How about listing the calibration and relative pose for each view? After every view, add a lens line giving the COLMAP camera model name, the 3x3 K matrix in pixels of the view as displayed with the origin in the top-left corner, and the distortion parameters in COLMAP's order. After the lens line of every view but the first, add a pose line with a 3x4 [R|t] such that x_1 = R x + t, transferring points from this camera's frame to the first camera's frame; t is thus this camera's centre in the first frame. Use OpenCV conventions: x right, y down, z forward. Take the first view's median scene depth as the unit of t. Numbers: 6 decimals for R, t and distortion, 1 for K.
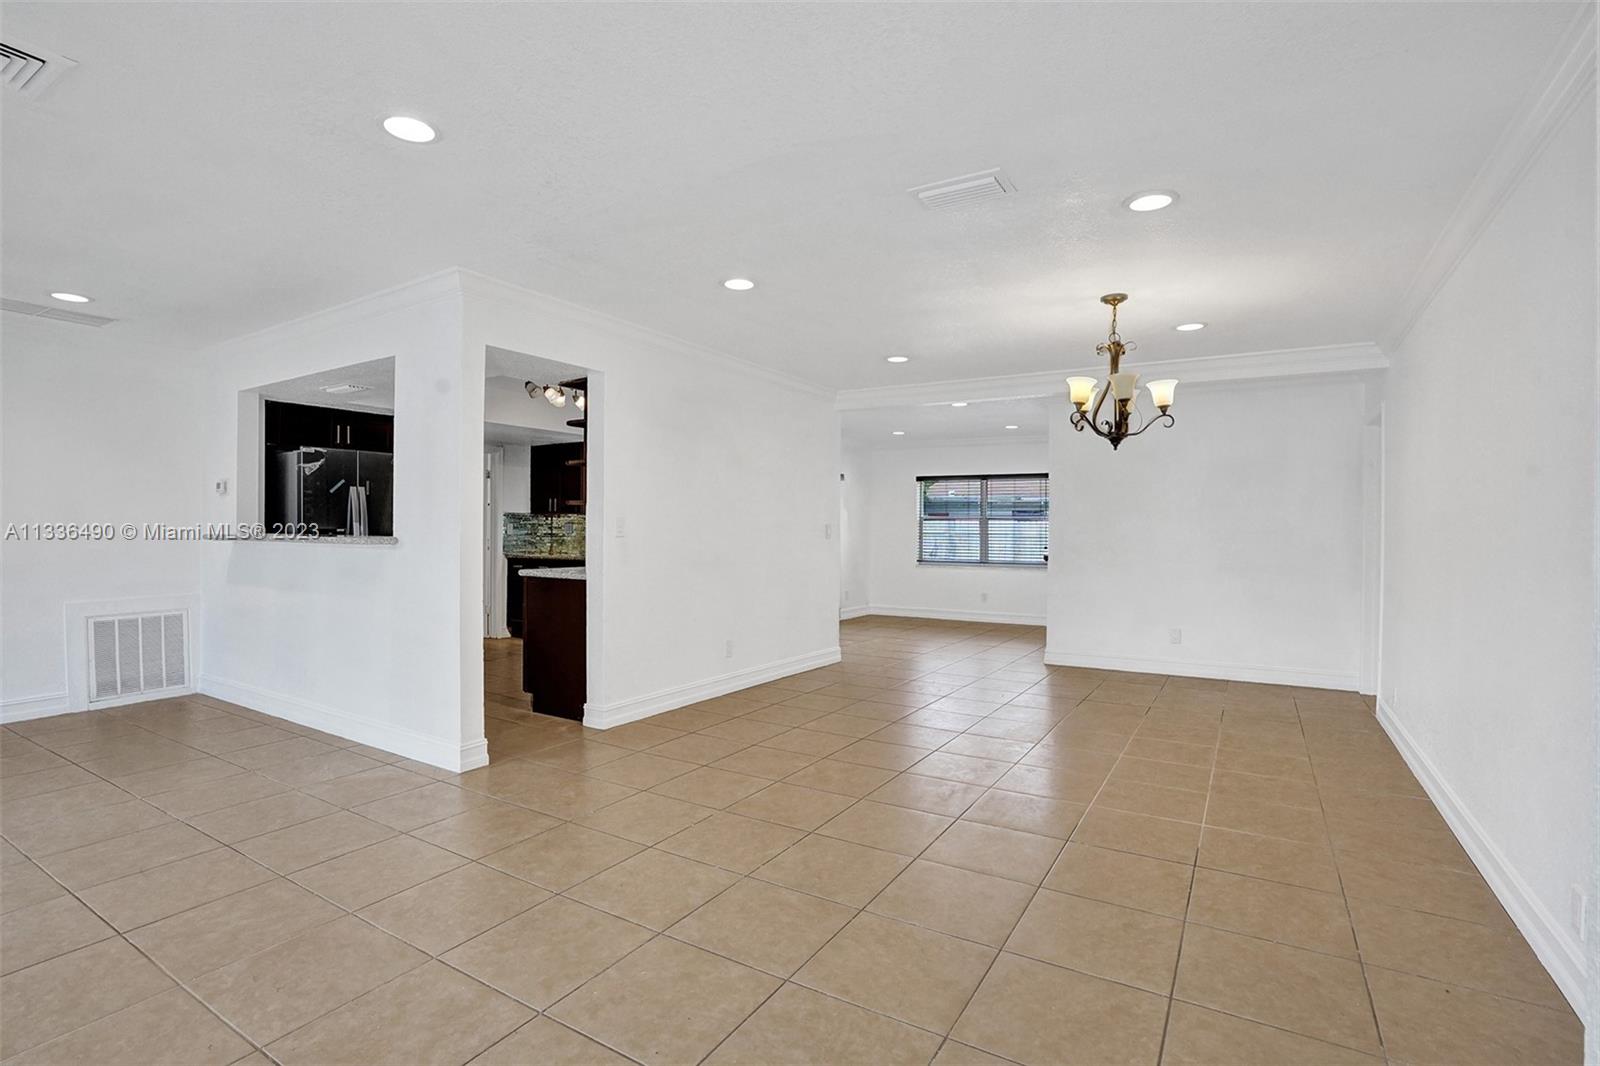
lens RADIAL K [[765.1, 0, 792.4], [0, 765.1, 532.4], [0, 0, 1]] dist [-0.056583, 0.025220]
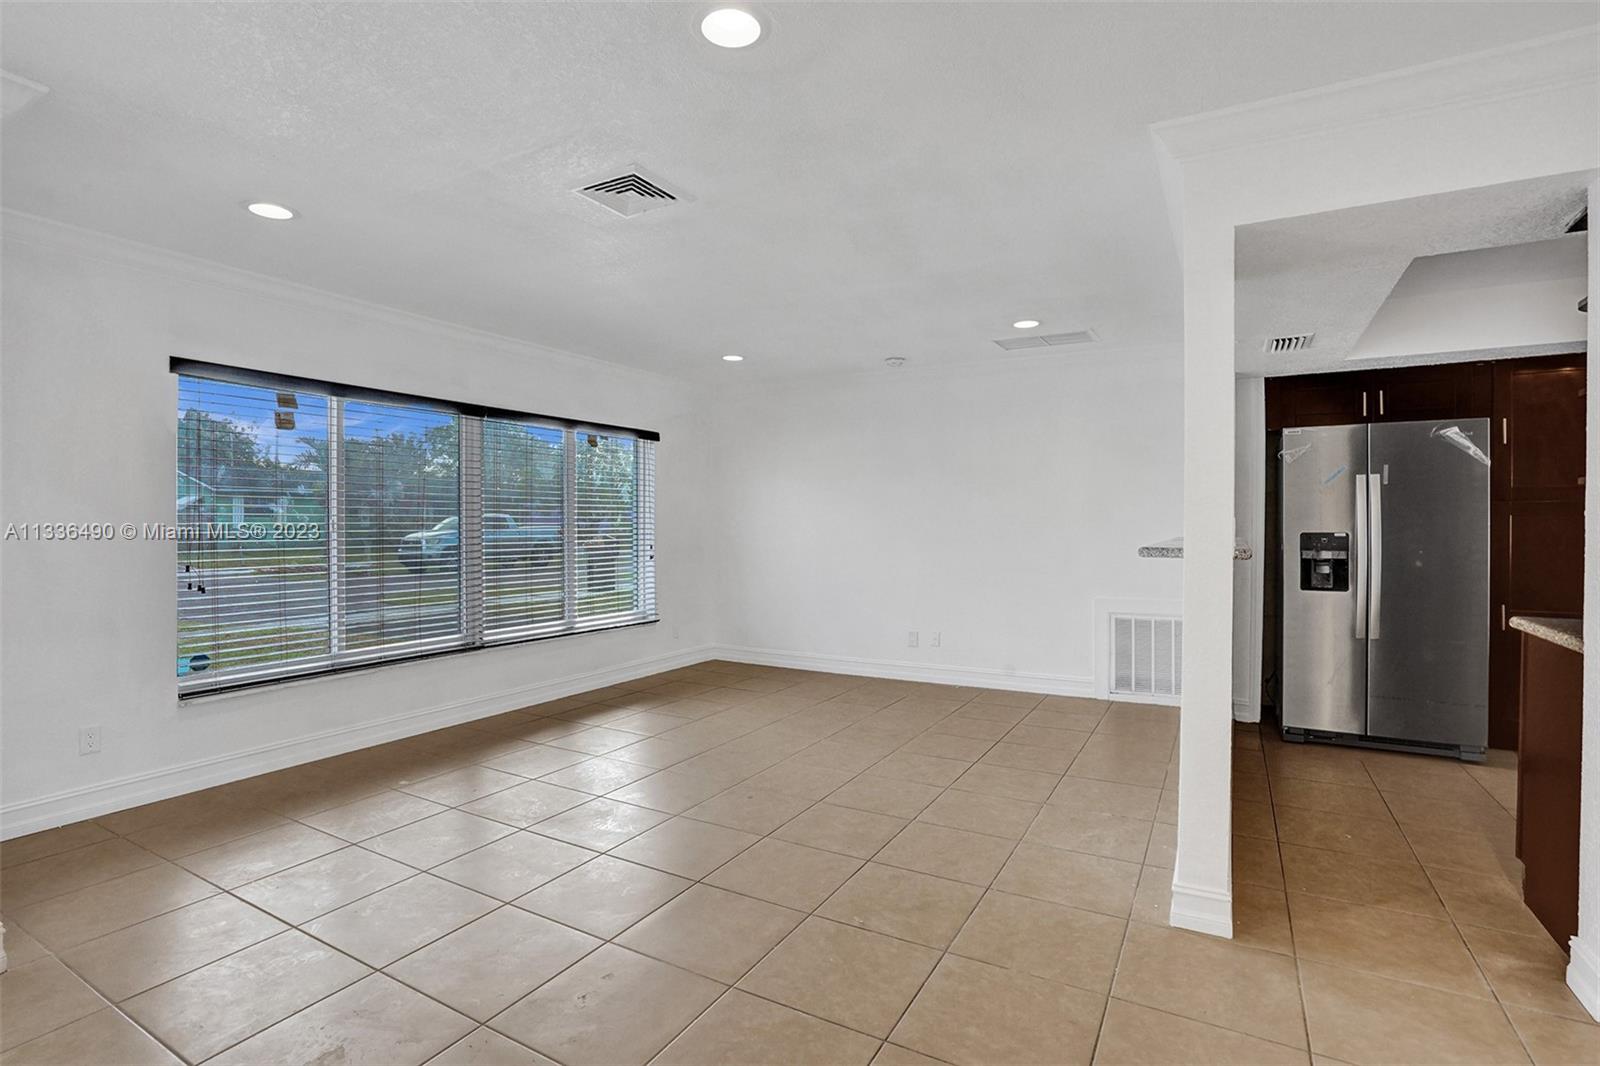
lens RADIAL K [[768.5, 0, 790.0], [0, 768.5, 527.1], [0, 0, 1]] dist [-0.075300, 0.042117]
pose [[0.024588, 0.002981, -0.999693, 0.164617], [-0.003495, 0.999990, 0.002896, -0.014377], [0.999692, 0.003422, 0.024598, 0.618310]]
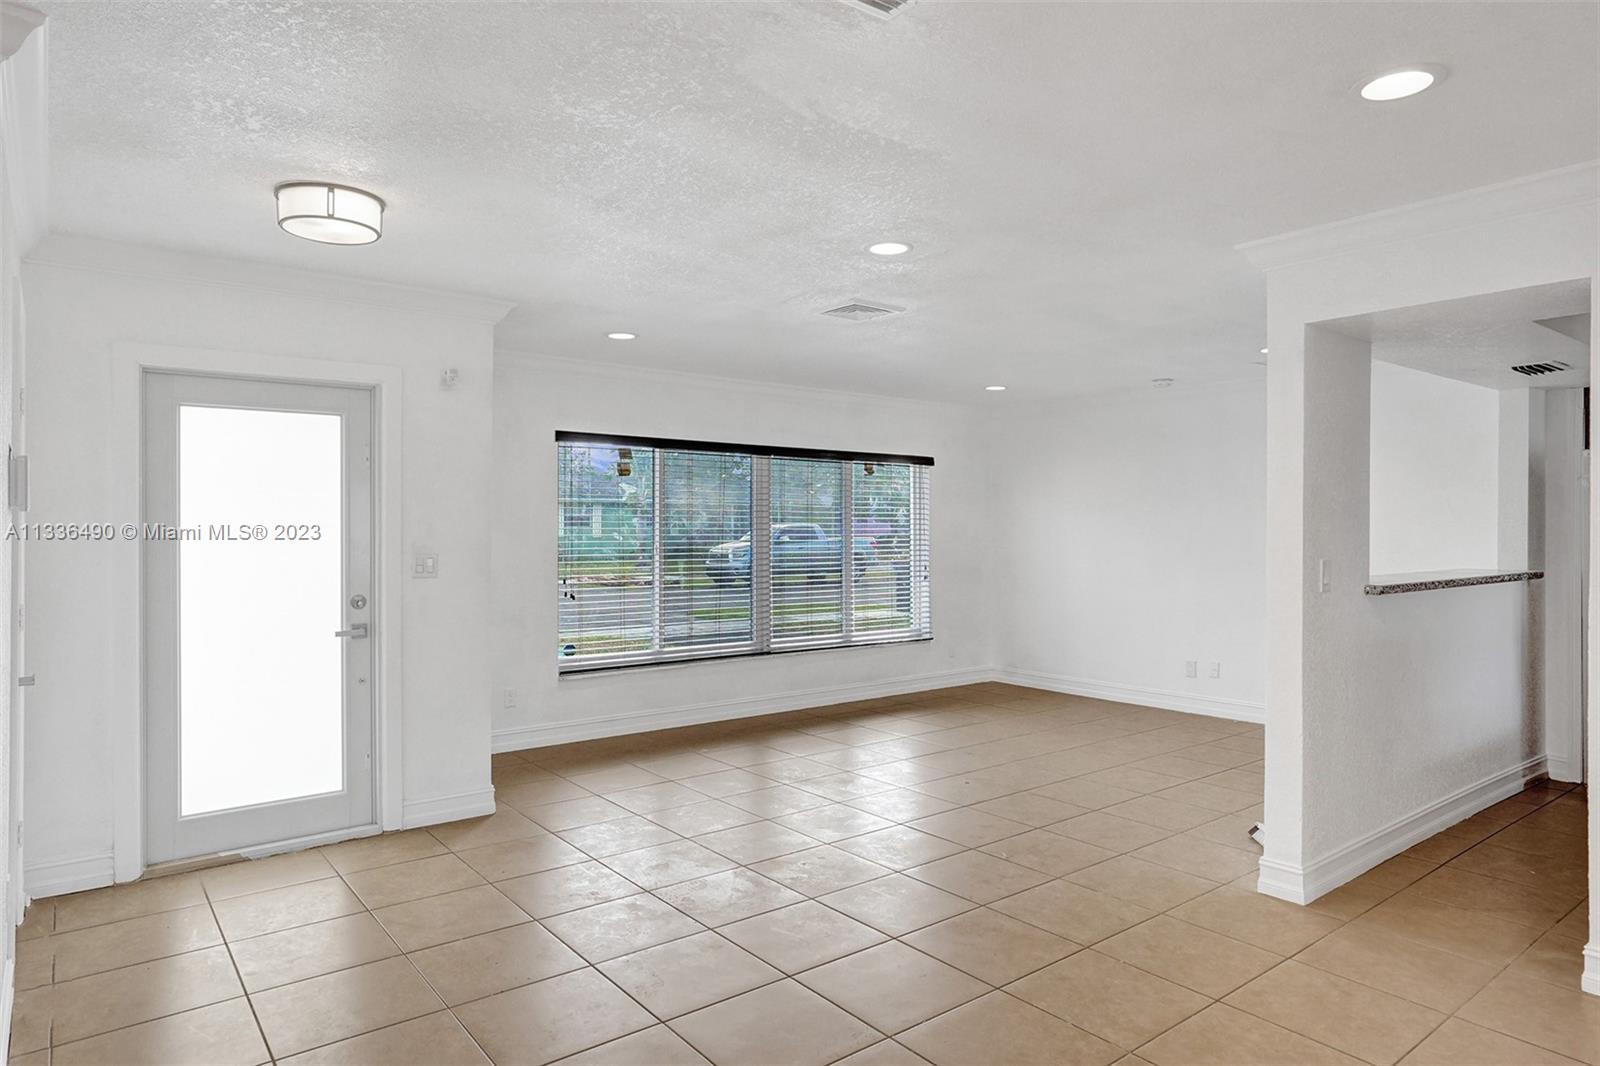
lens RADIAL K [[955.5, 0, 800.0], [0, 955.5, 533.0], [0, 0, 1]] dist [0.002123, 0.000988]
pose [[-0.349242, 0.000257, -0.937032, 0.599006], [-0.005796, 0.999980, 0.002435, -0.045937], [0.937014, 0.006281, -0.349234, 0.836265]]
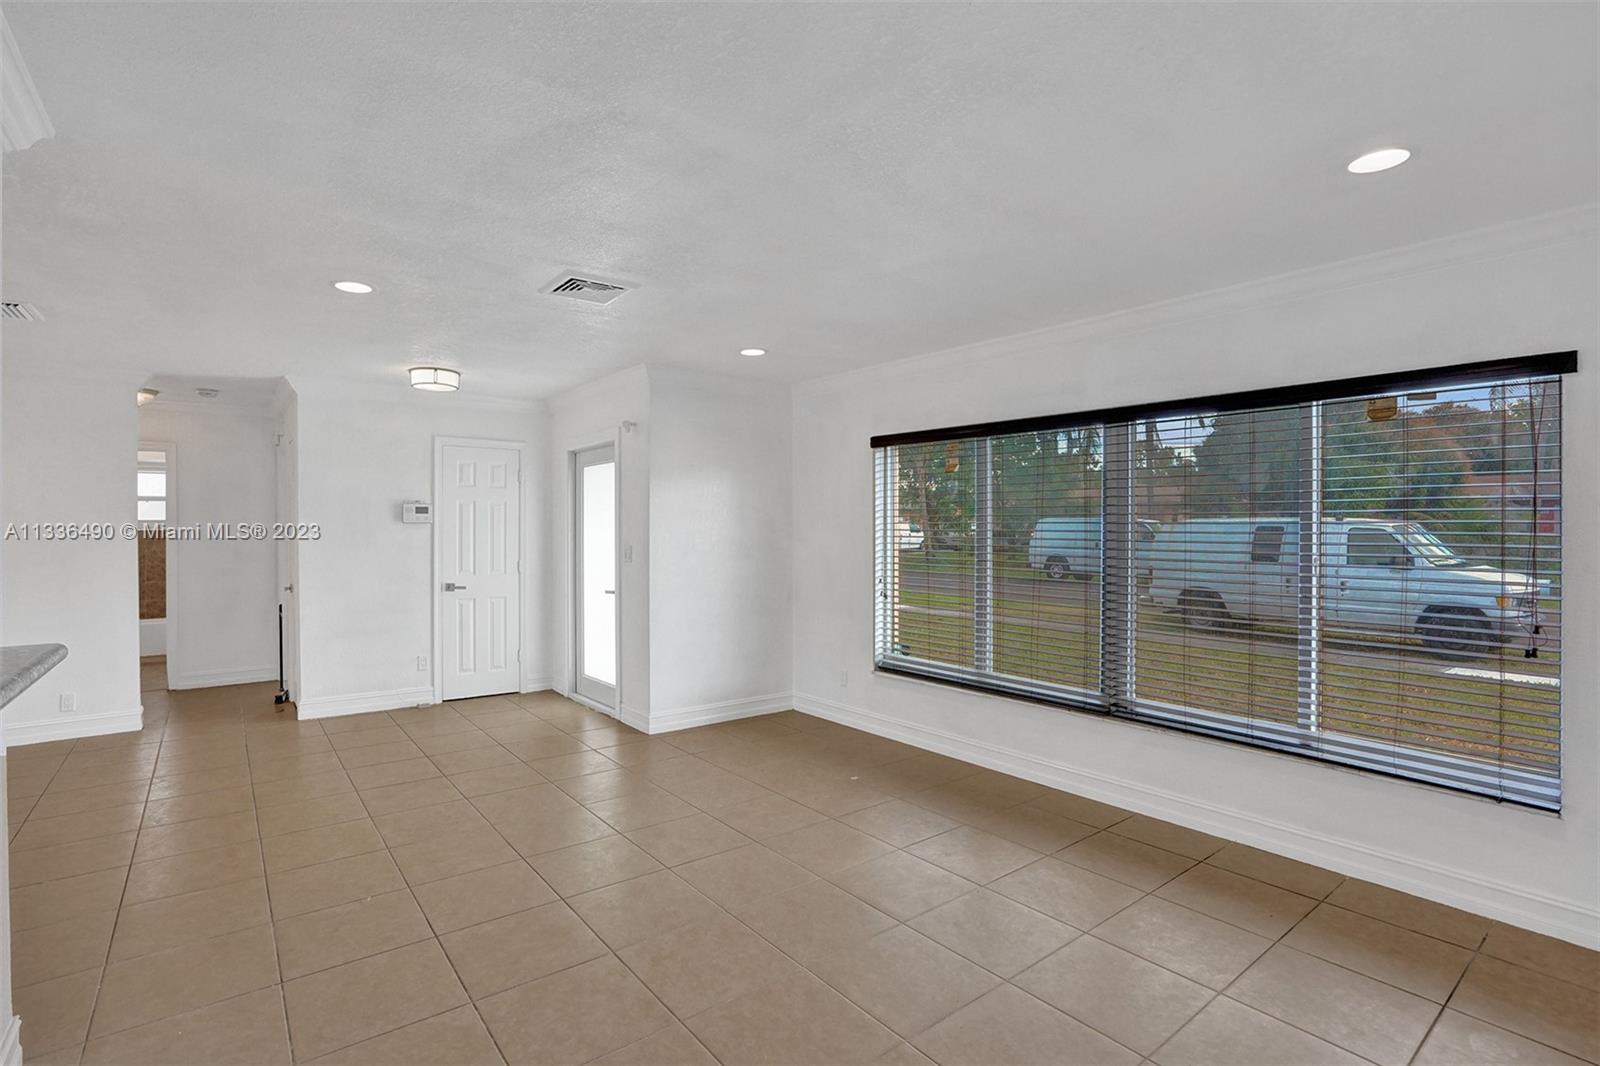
lens RADIAL K [[765.1, 0, 792.4], [0, 765.1, 532.4], [0, 0, 1]] dist [-0.056583, 0.025220]
pose [[-0.934857, -0.006594, 0.354964, -1.055070], [-0.001471, 0.999891, 0.014699, -0.060717], [-0.355022, 0.013219, -0.934764, 1.200975]]
